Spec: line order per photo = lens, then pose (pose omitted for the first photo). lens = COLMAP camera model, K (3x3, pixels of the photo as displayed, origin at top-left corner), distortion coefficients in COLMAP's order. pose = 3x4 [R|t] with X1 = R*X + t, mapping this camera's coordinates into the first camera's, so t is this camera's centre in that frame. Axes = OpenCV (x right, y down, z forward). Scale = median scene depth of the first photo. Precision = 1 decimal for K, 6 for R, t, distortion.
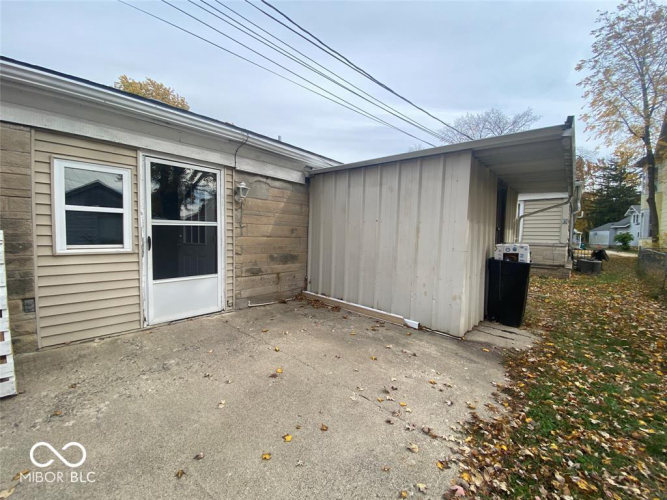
lens RADIAL K [[268.6, 0, 332.7], [0, 268.6, 249.2], [0, 0, 1]] dist [0.031821, -0.024384]
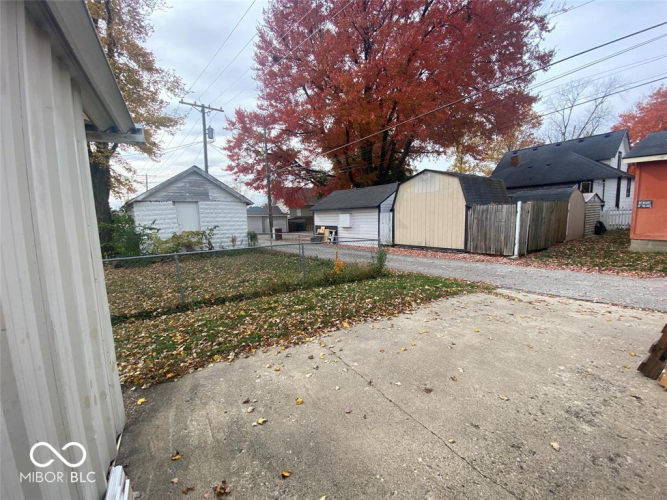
lens RADIAL K [[269.6, 0, 332.0], [0, 269.6, 250.0], [0, 0, 1]] dist [0.027150, -0.021978]
pose [[-0.946850, -0.034824, 0.319785, -0.177647], [0.026937, 0.982047, 0.186701, -0.188718], [-0.320546, 0.185392, -0.928913, 1.810988]]
